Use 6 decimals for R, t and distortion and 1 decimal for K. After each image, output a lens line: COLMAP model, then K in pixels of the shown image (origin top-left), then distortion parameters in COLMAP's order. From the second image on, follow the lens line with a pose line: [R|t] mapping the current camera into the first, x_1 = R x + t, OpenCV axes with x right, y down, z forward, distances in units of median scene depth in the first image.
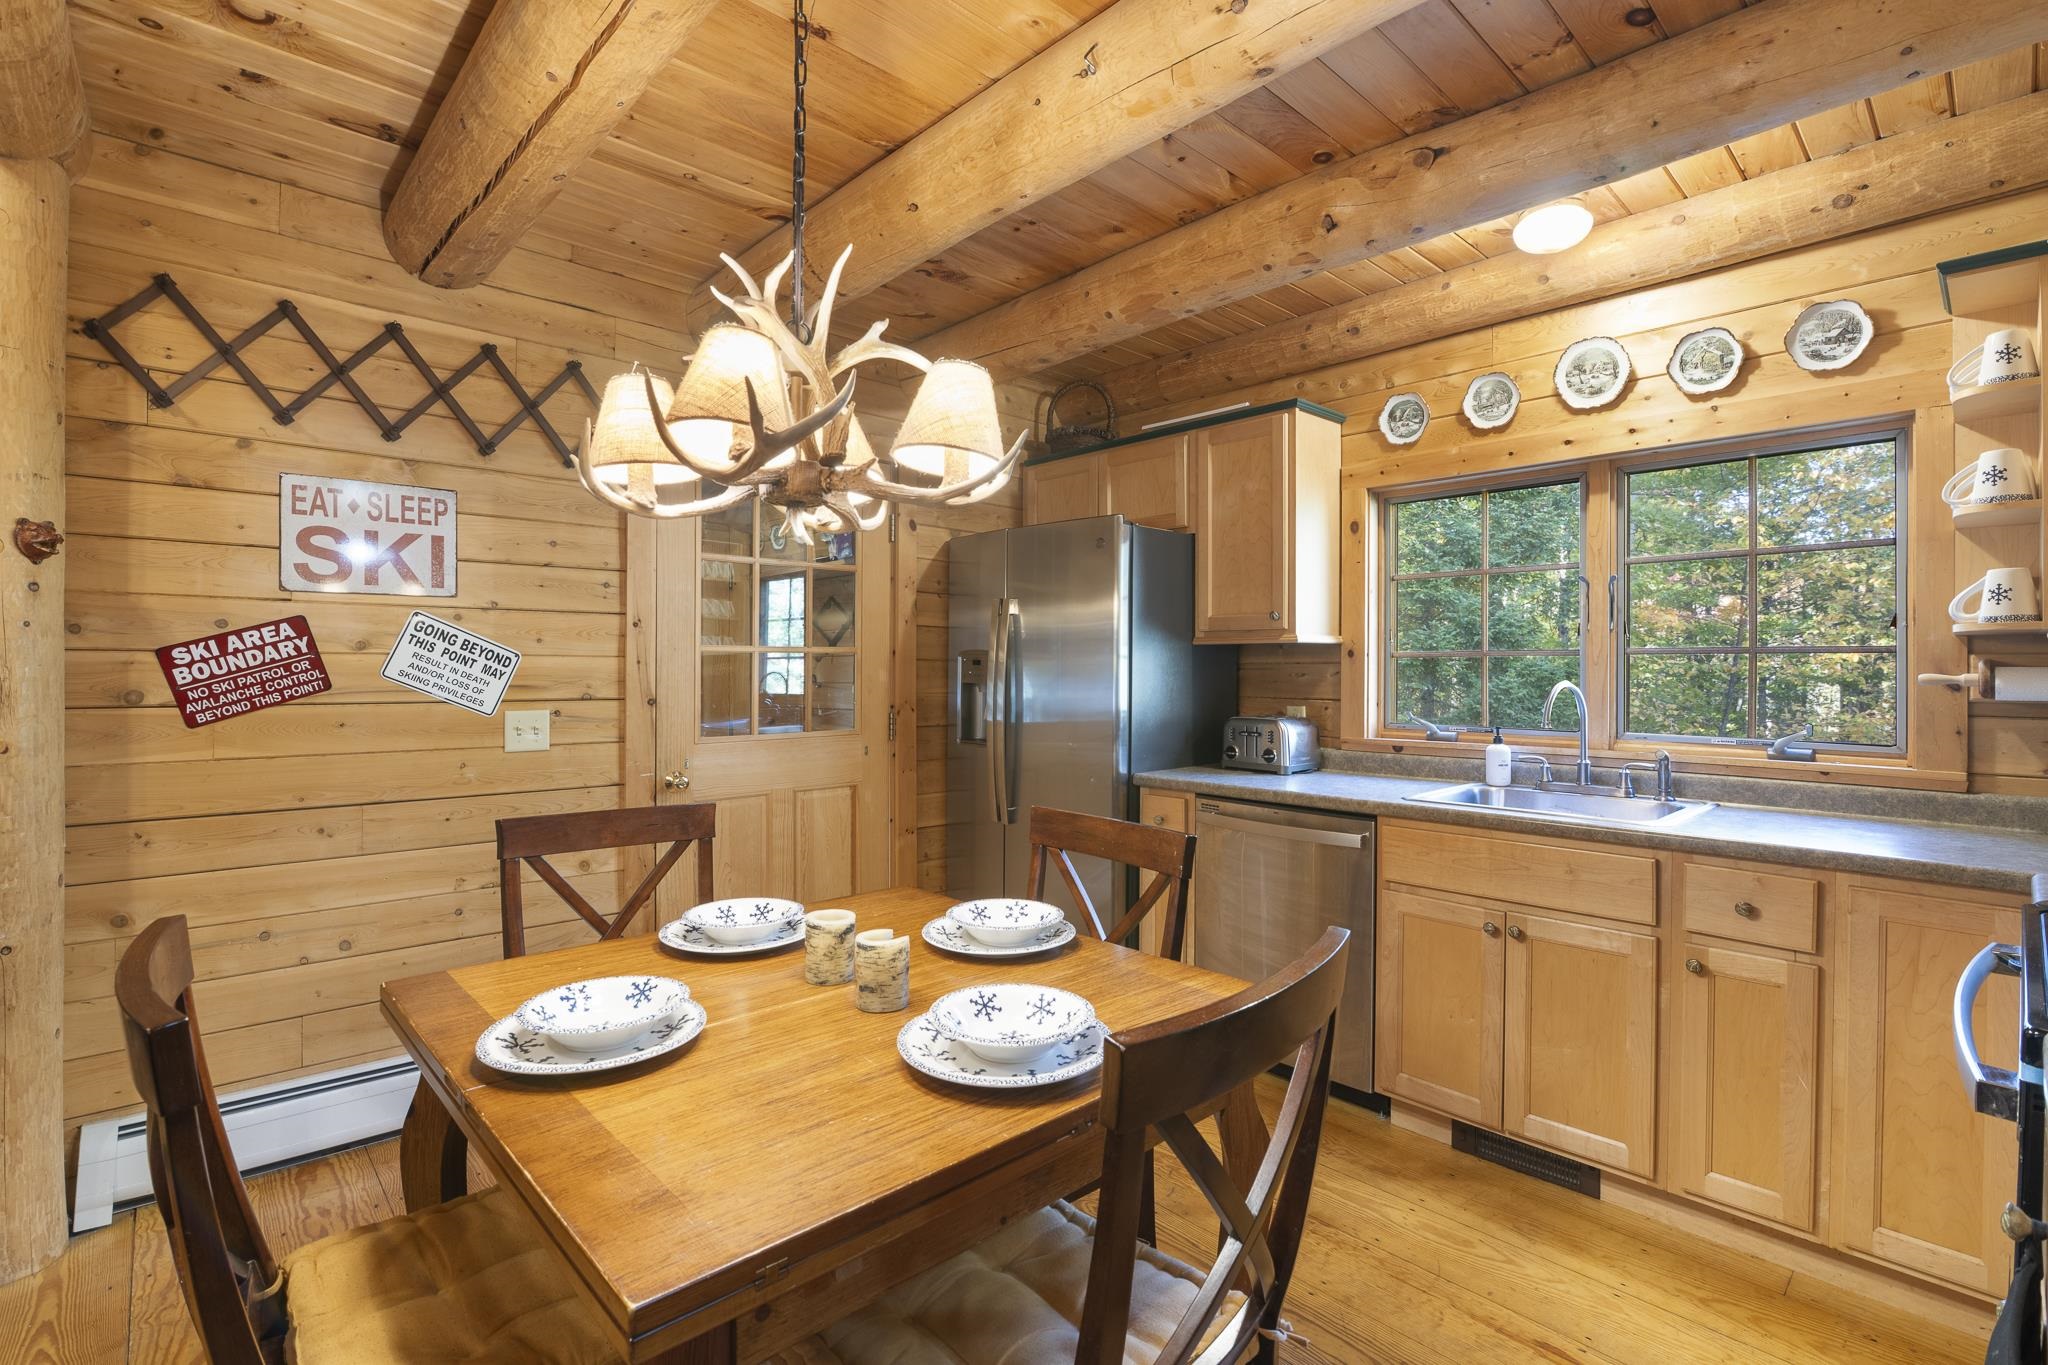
lens RADIAL K [[941.4, 0, 1018.8], [0, 941.4, 662.4], [0, 0, 1]] dist [-0.021601, 0.001906]
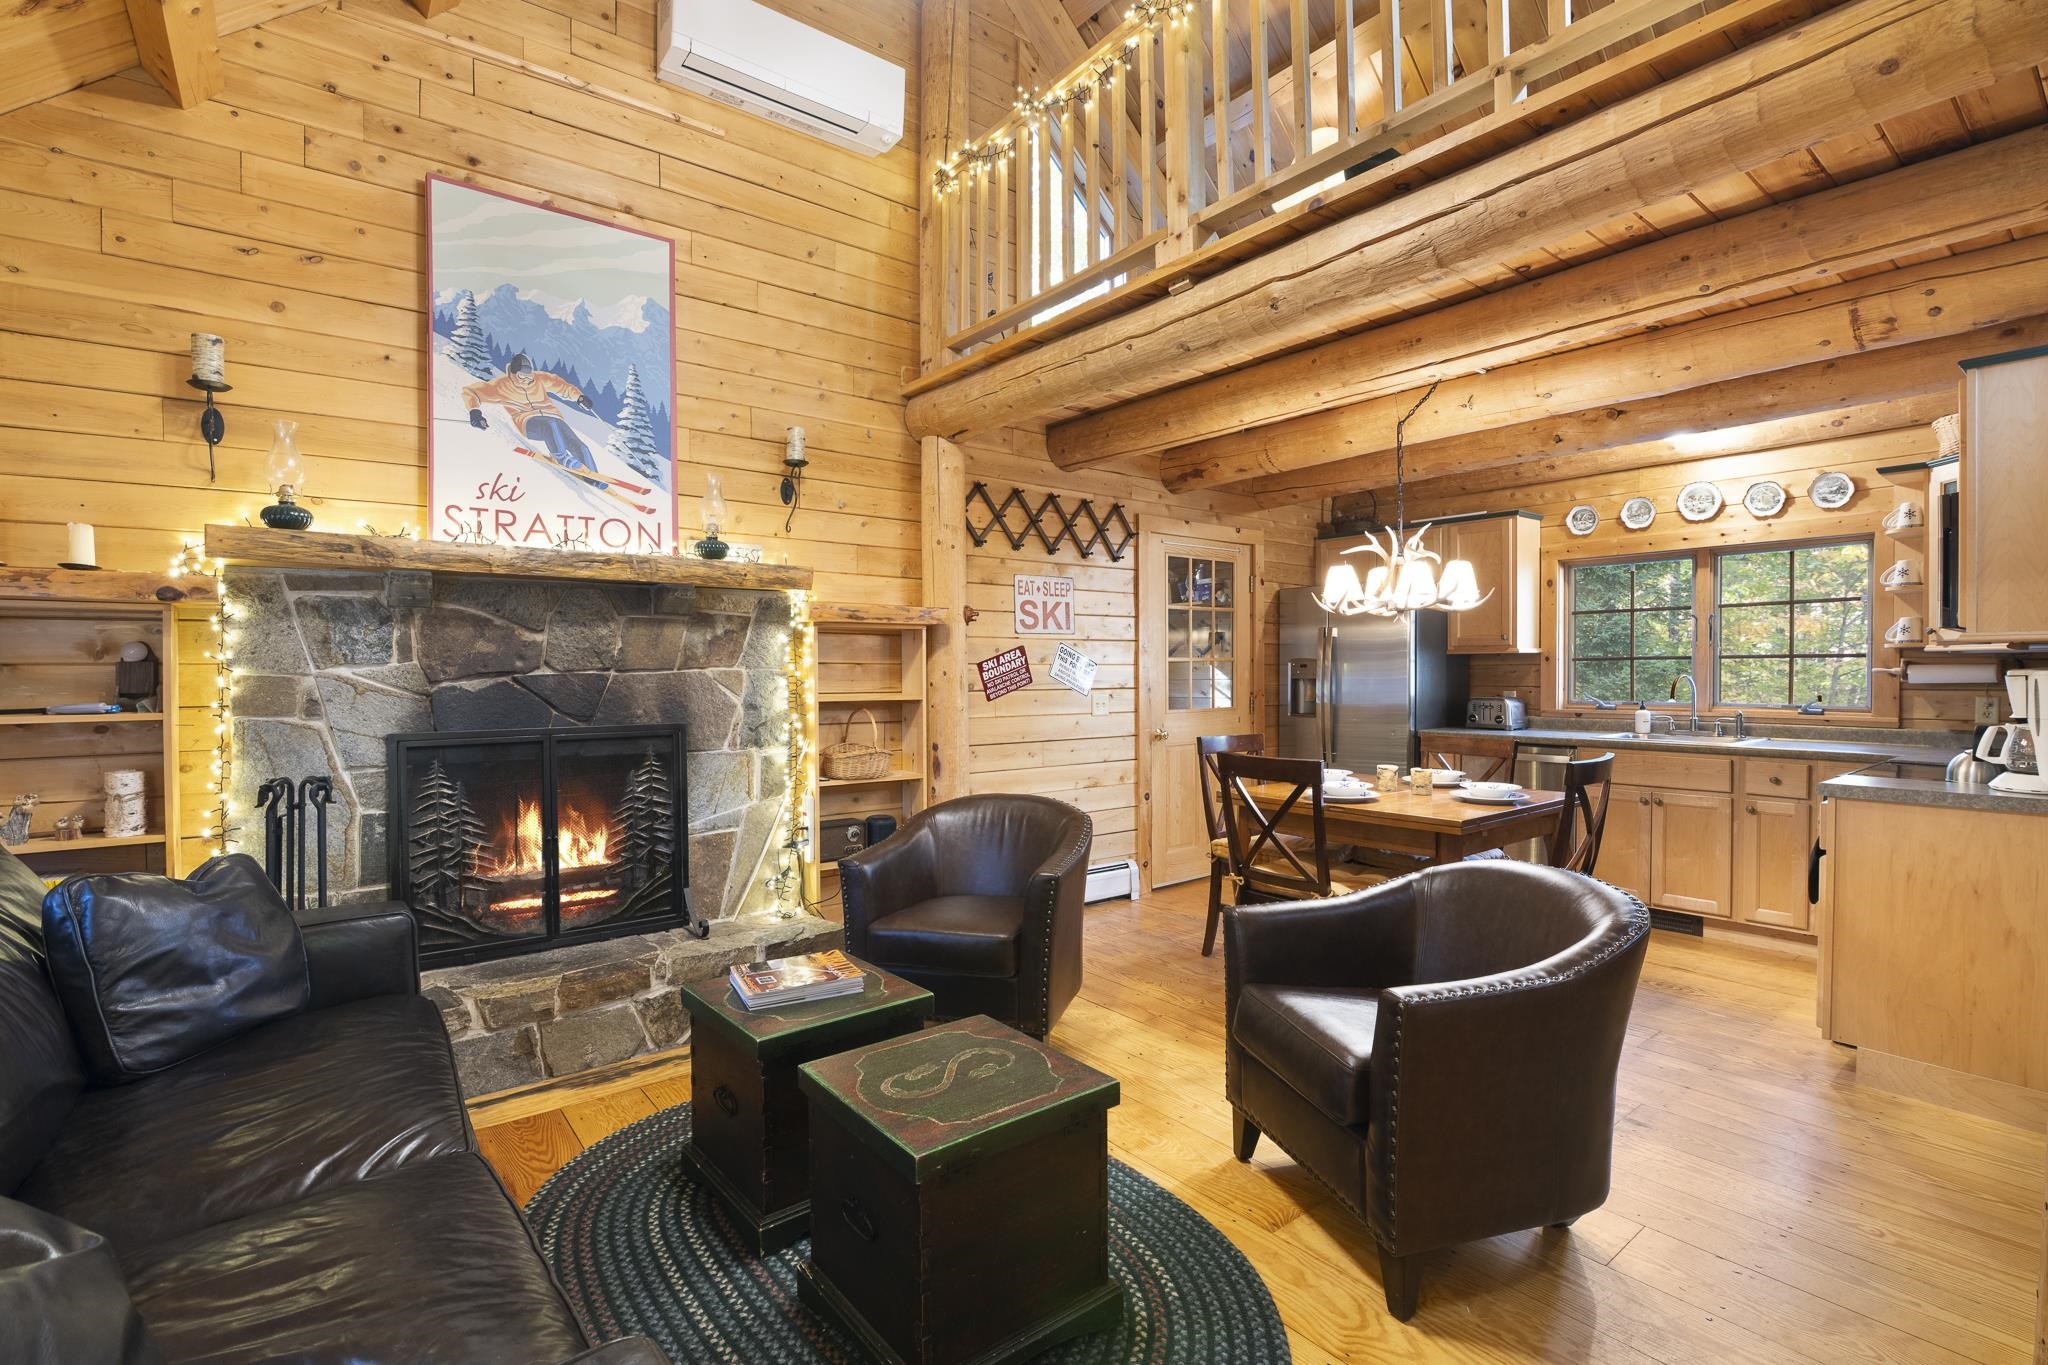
lens RADIAL K [[941.4, 0, 1019.7], [0, 941.4, 680.7], [0, 0, 1]] dist [-0.021601, 0.001906]
pose [[0.996569, -0.007452, -0.082428, -0.548044], [0.008802, 0.999833, 0.016027, -0.006929], [0.082295, -0.016697, 0.996468, -0.904793]]
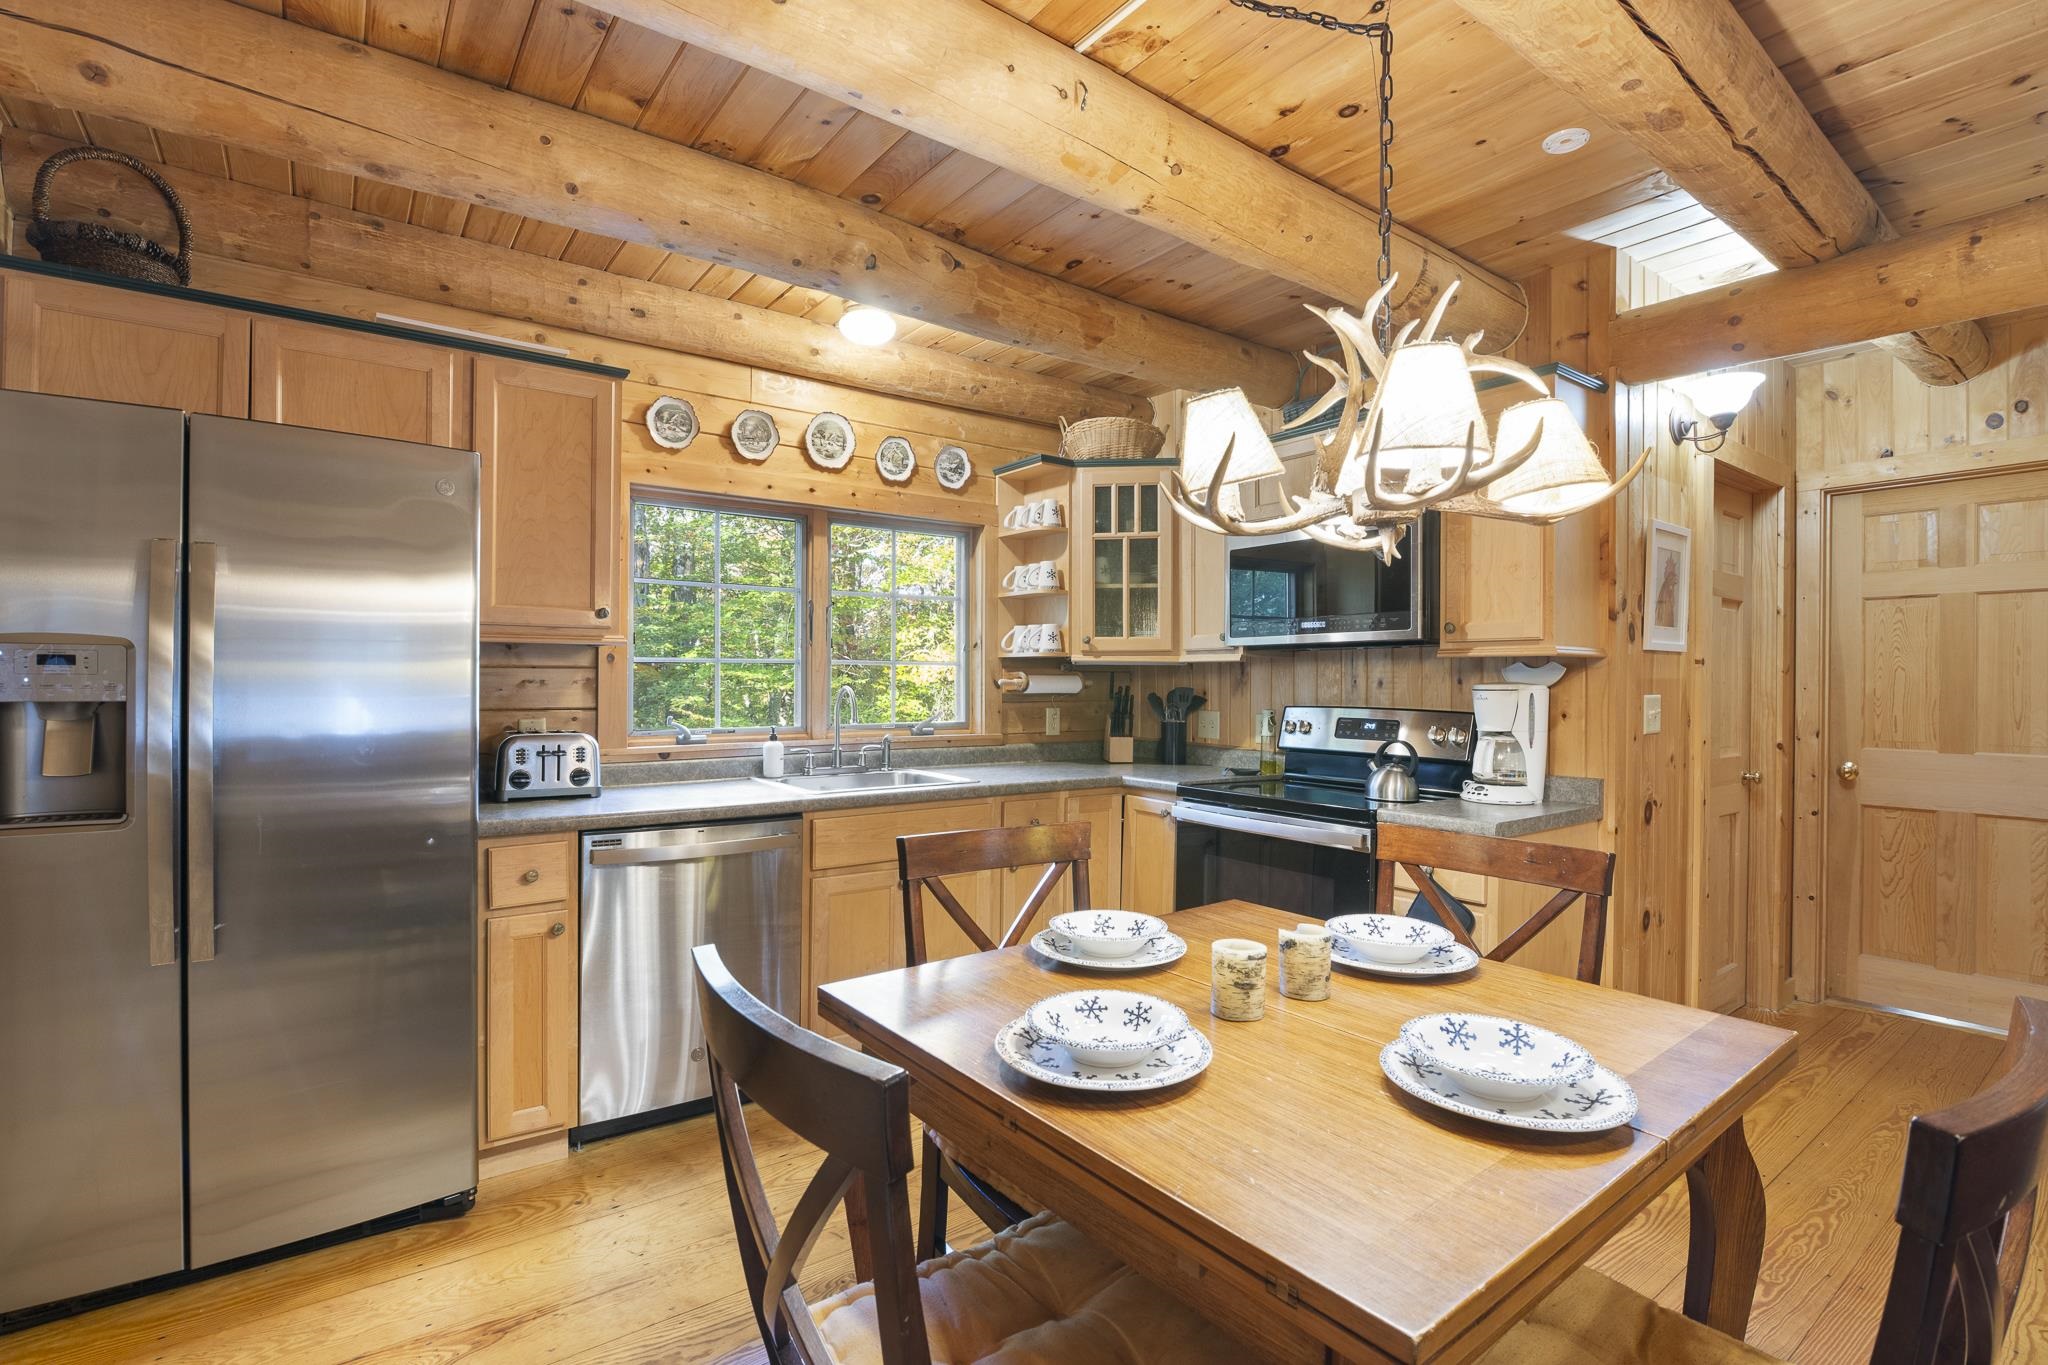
lens RADIAL K [[941.4, 0, 1016.1], [0, 941.4, 682.4], [0, 0, 1]] dist [-0.021601, 0.001906]
pose [[0.106924, -0.007987, 0.994235, -0.636914], [-0.012174, 0.999882, 0.009342, 0.001517], [-0.994193, -0.013102, 0.106814, 0.624316]]
